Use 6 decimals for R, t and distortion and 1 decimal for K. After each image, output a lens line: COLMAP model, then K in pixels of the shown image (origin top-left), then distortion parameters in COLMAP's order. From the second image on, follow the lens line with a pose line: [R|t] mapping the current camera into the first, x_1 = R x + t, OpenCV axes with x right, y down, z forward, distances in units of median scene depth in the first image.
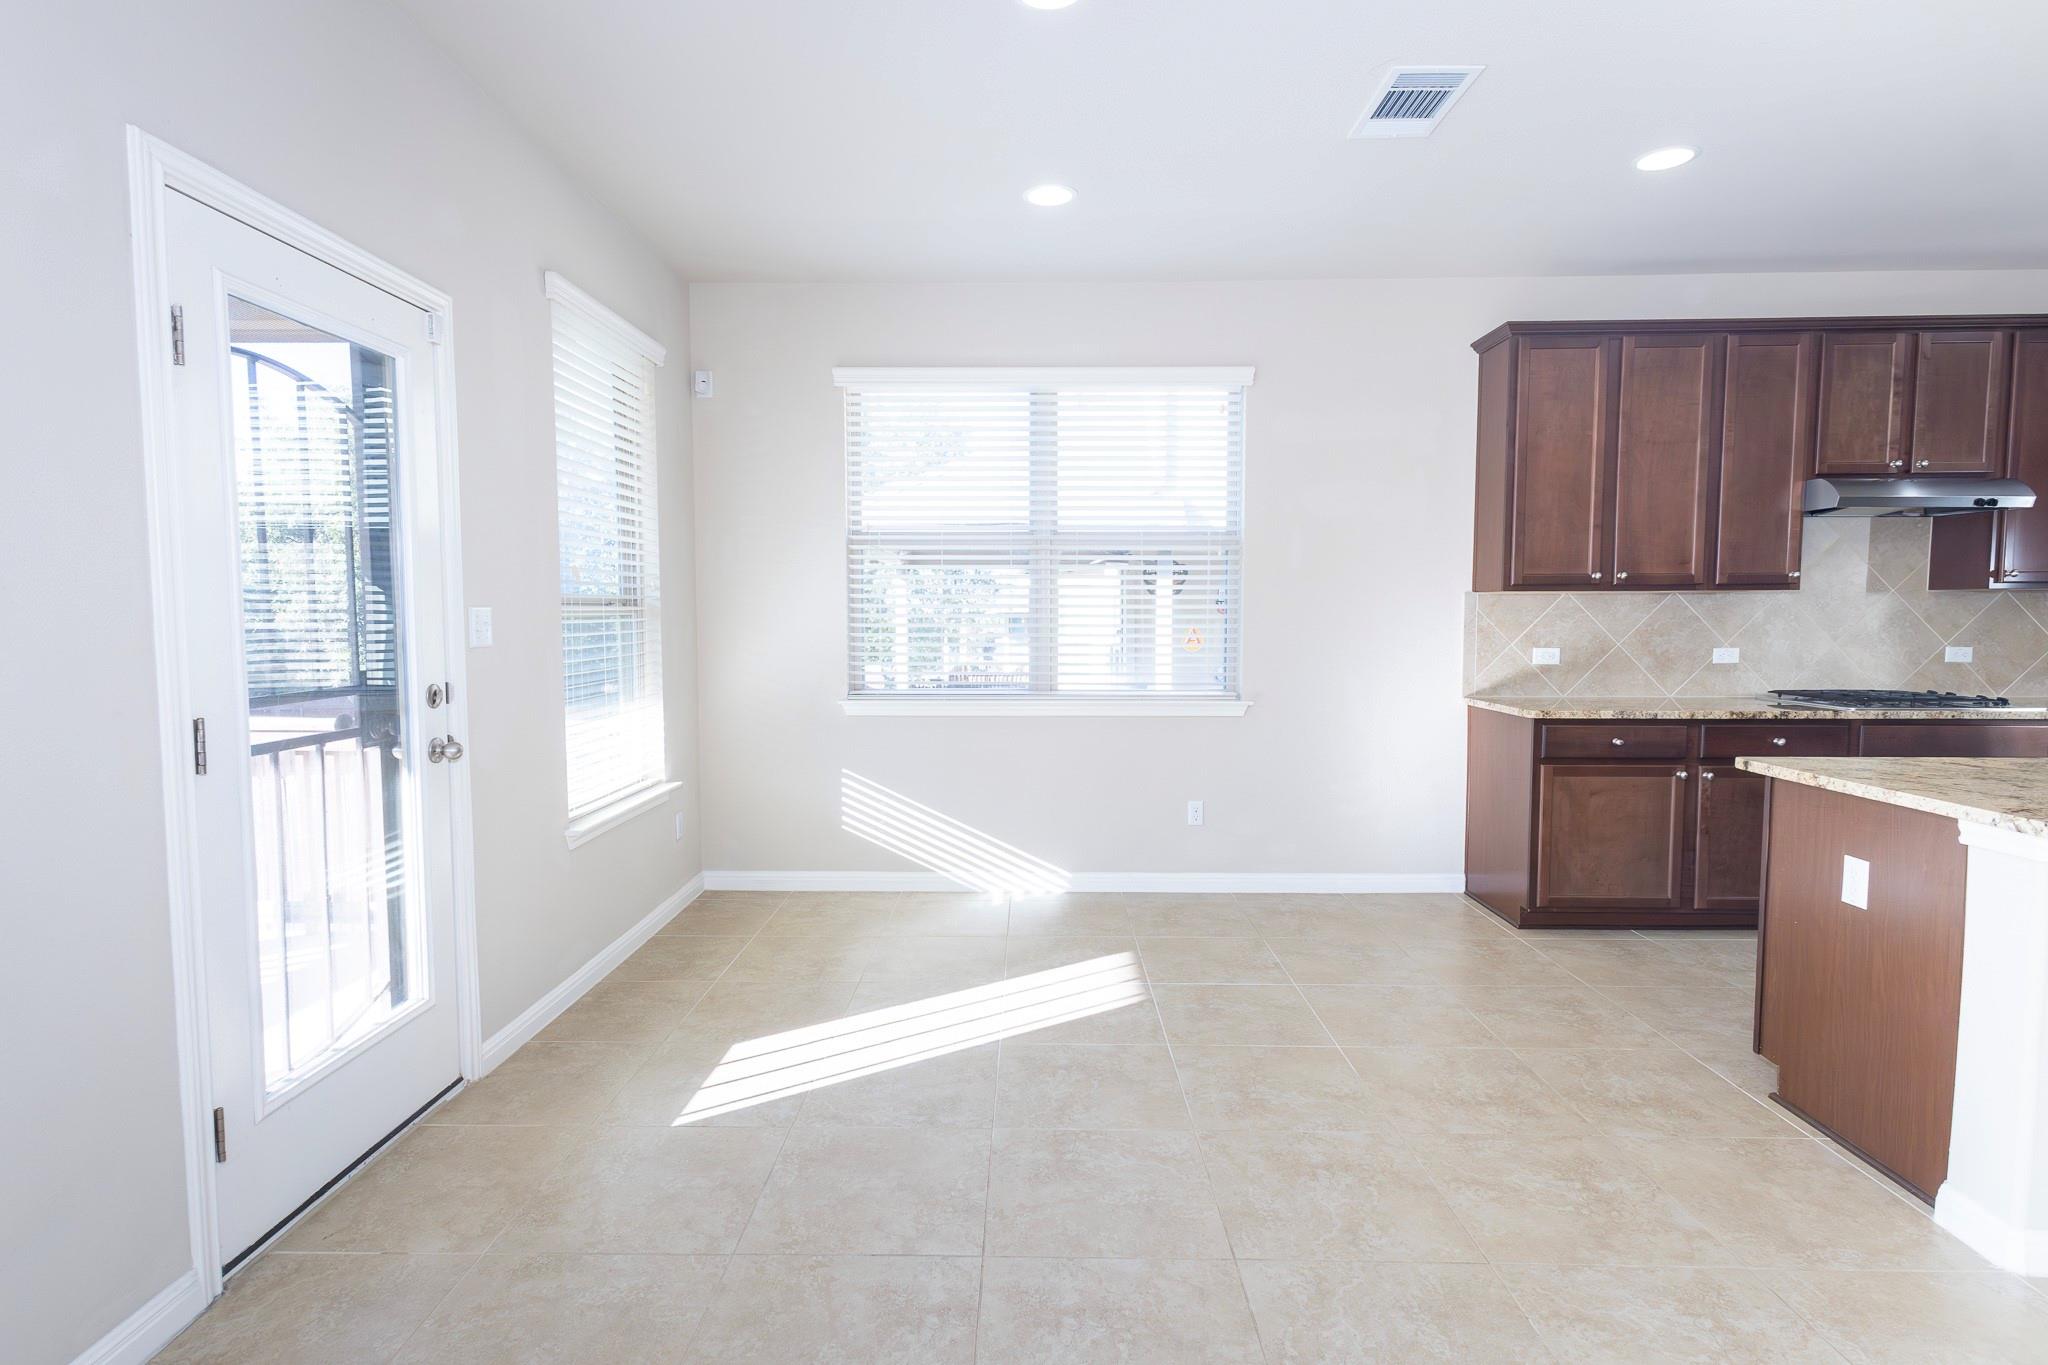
lens RADIAL K [[1042.5, 0, 1026.6], [0, 1042.5, 685.5], [0, 0, 1]] dist [0.018162, 0.002346]
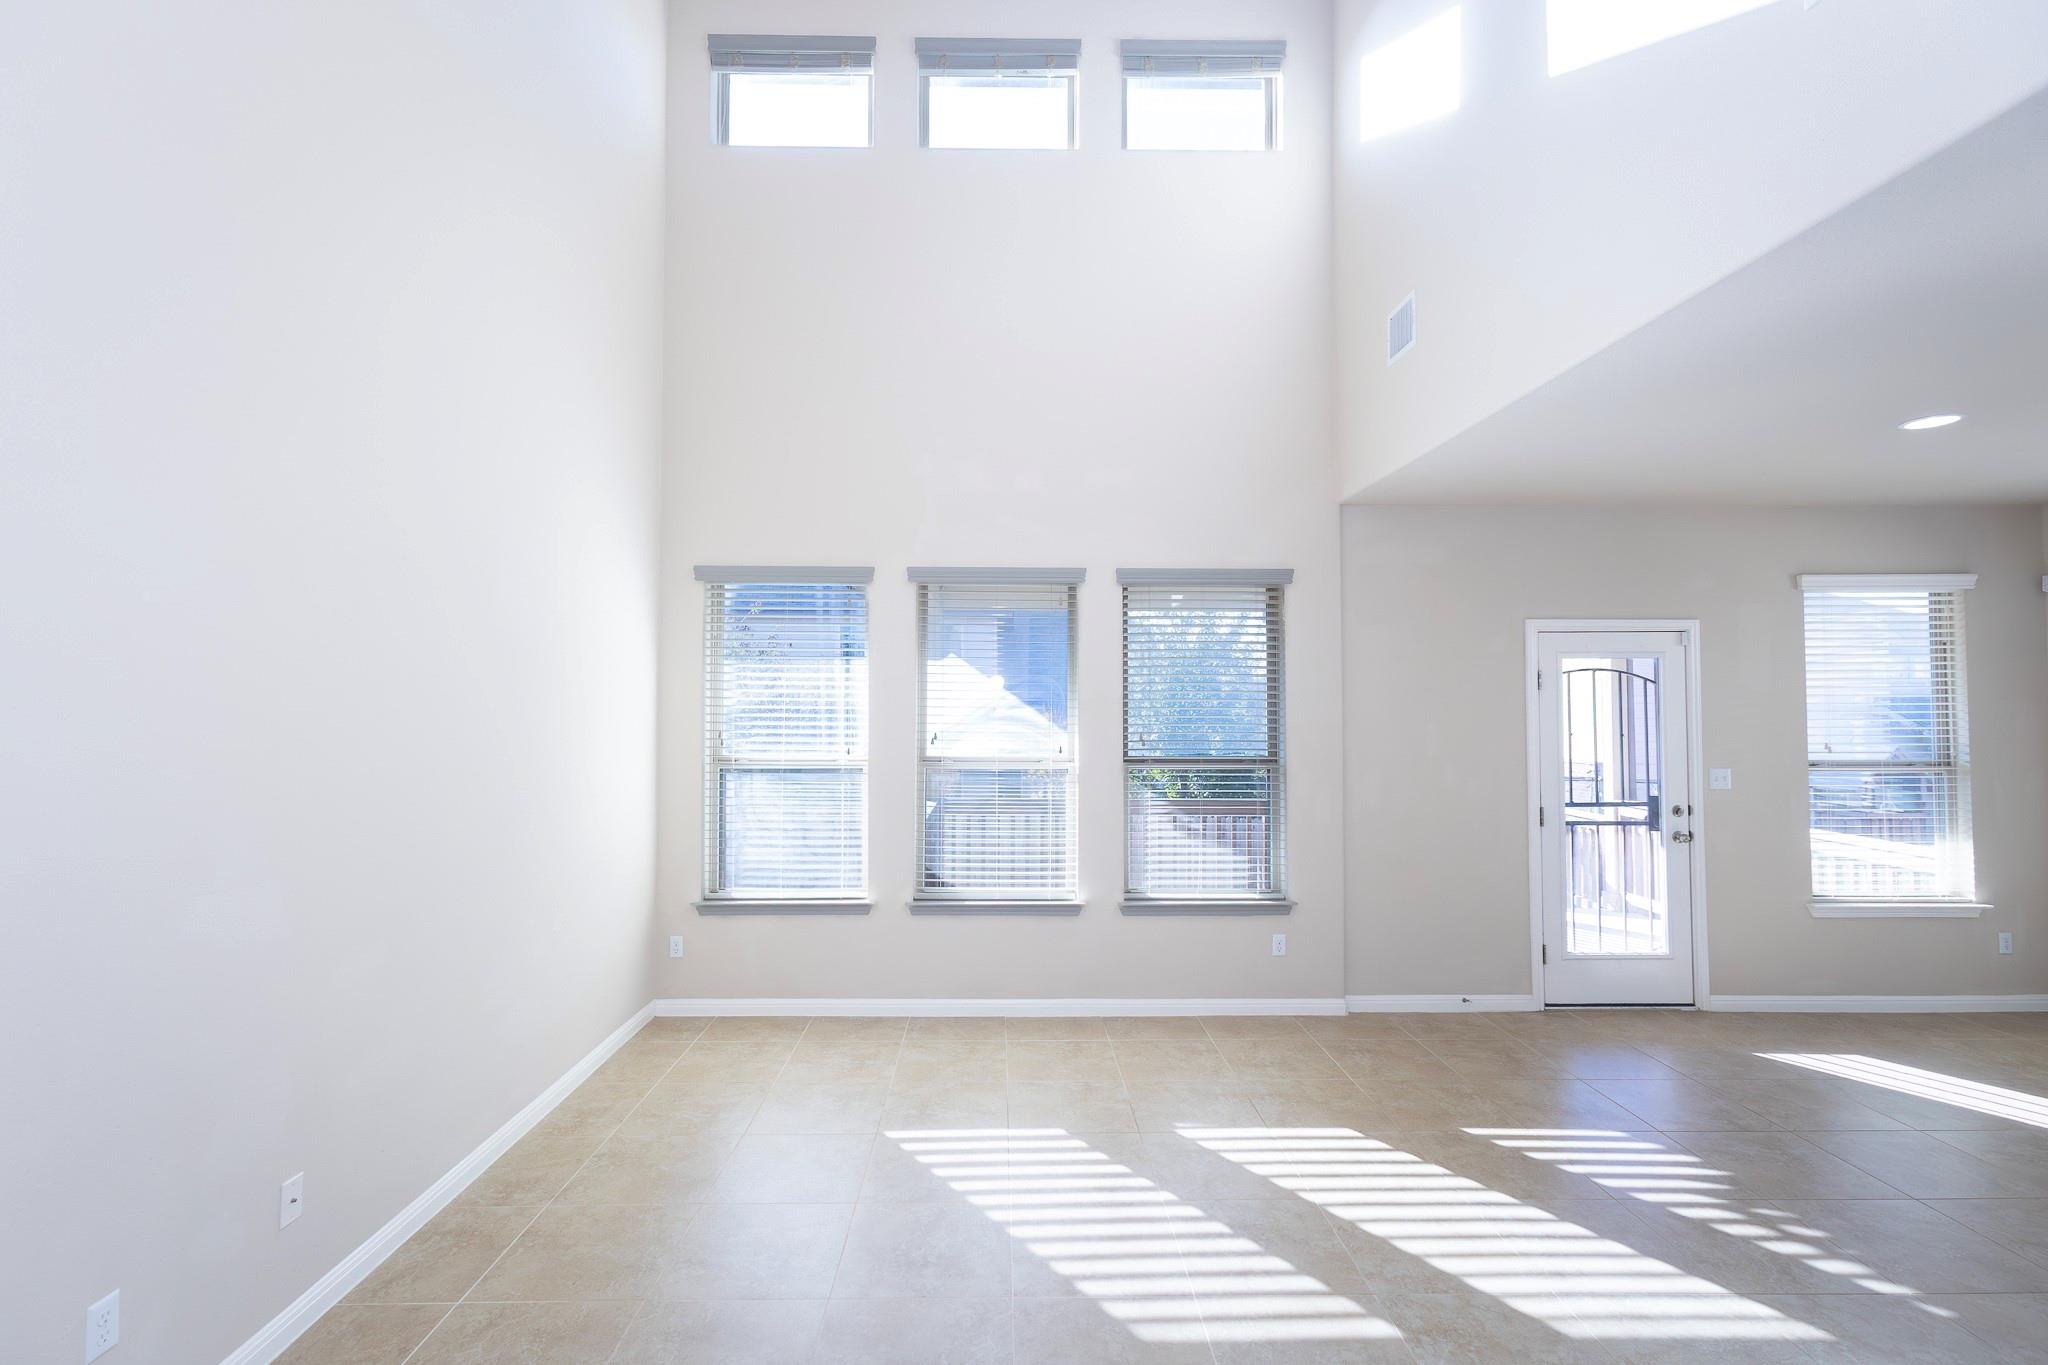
lens RADIAL K [[949.4, 0, 1022.5], [0, 949.4, 687.4], [0, 0, 1]] dist [0.009016, -0.000321]
pose [[0.039196, -0.022906, -0.998969, 1.268696], [-0.073692, 0.996949, -0.025751, -0.087909], [0.996510, 0.074626, 0.037388, -0.396587]]
